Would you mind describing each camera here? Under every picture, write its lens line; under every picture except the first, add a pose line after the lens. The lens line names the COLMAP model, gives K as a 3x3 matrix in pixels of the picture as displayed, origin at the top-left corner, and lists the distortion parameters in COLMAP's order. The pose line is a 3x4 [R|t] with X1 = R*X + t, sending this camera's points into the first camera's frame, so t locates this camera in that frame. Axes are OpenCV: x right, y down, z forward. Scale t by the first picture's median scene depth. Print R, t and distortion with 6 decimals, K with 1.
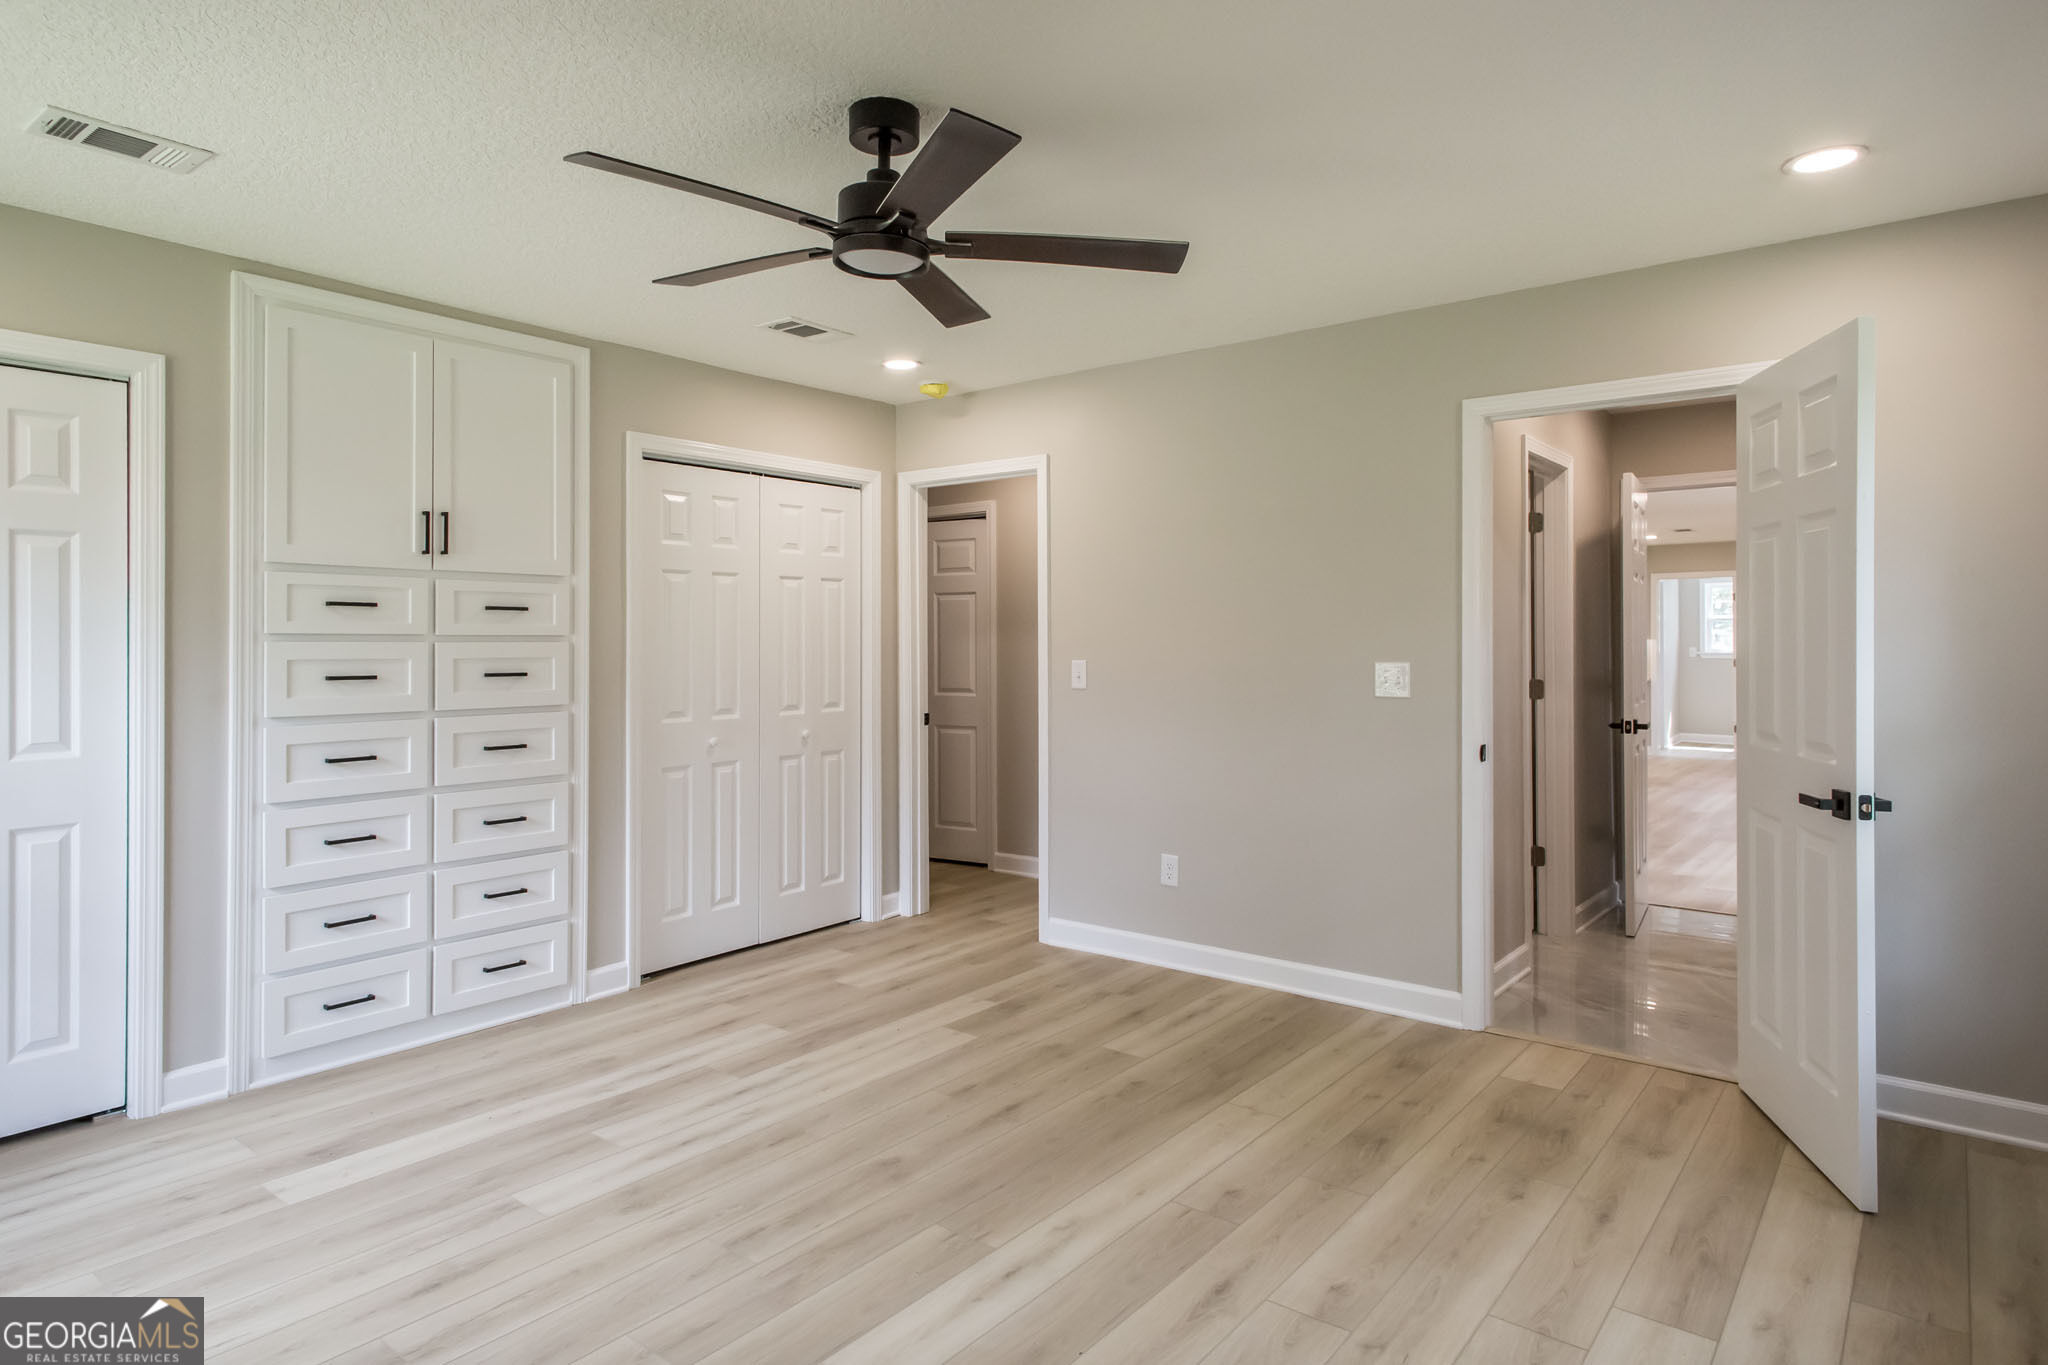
lens RADIAL K [[1189.7, 0, 1024.0], [0, 1189.7, 682.5], [0, 0, 1]] dist [0.013580, -0.000620]
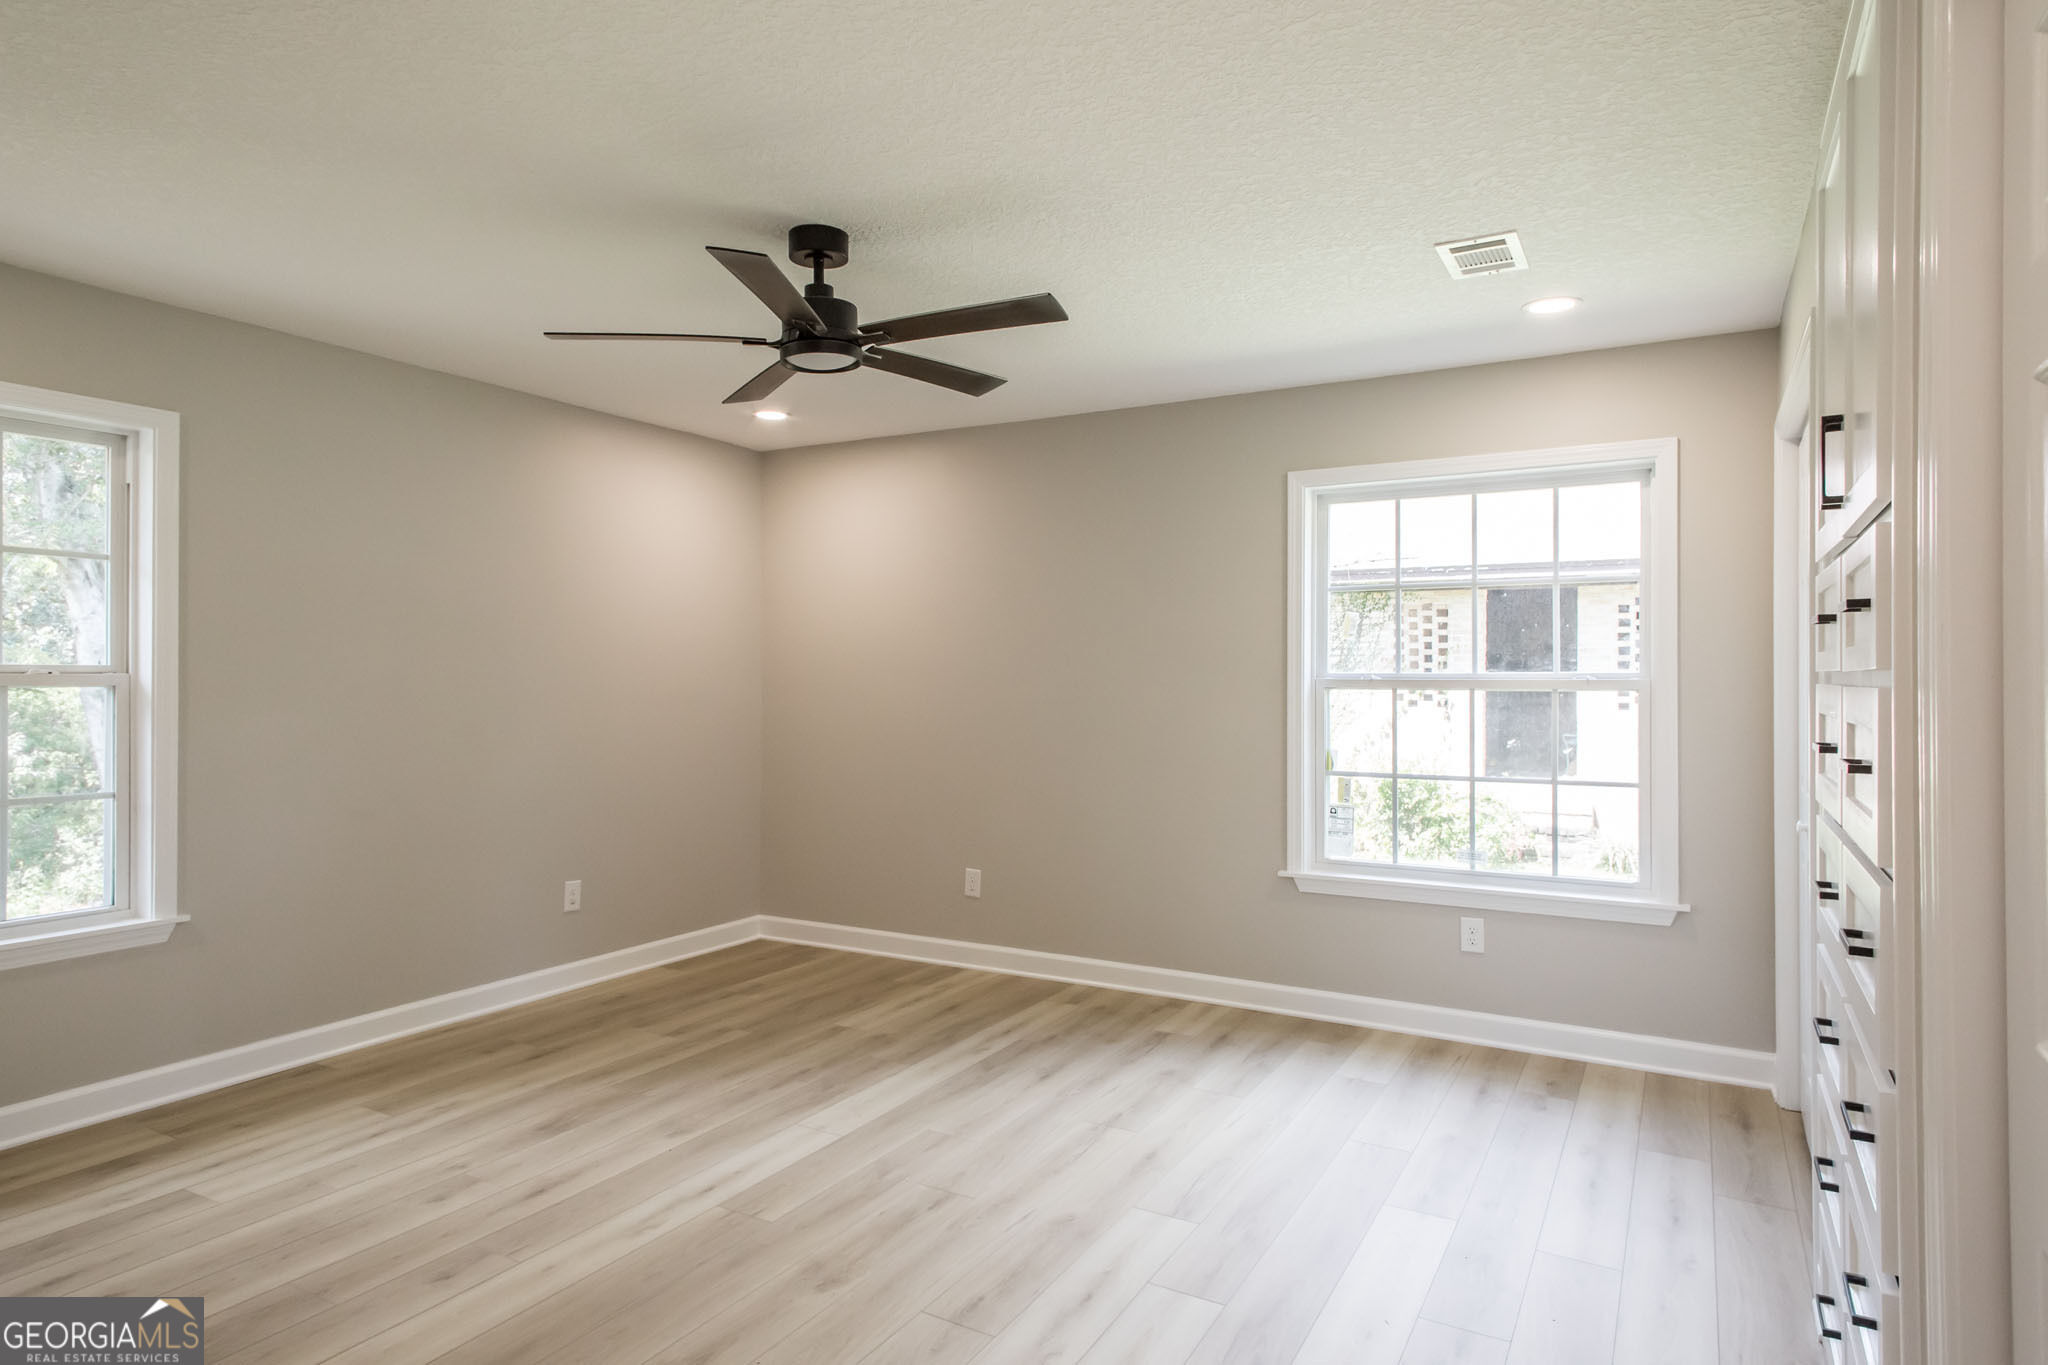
lens RADIAL K [[1189.7, 0, 1024.0], [0, 1189.7, 682.5], [0, 0, 1]] dist [0.013580, -0.000620]
pose [[-0.988476, -0.003286, -0.151339, -0.133856], [-0.009208, 0.999218, 0.038449, -0.073971], [0.151095, 0.039400, -0.987734, 2.066785]]
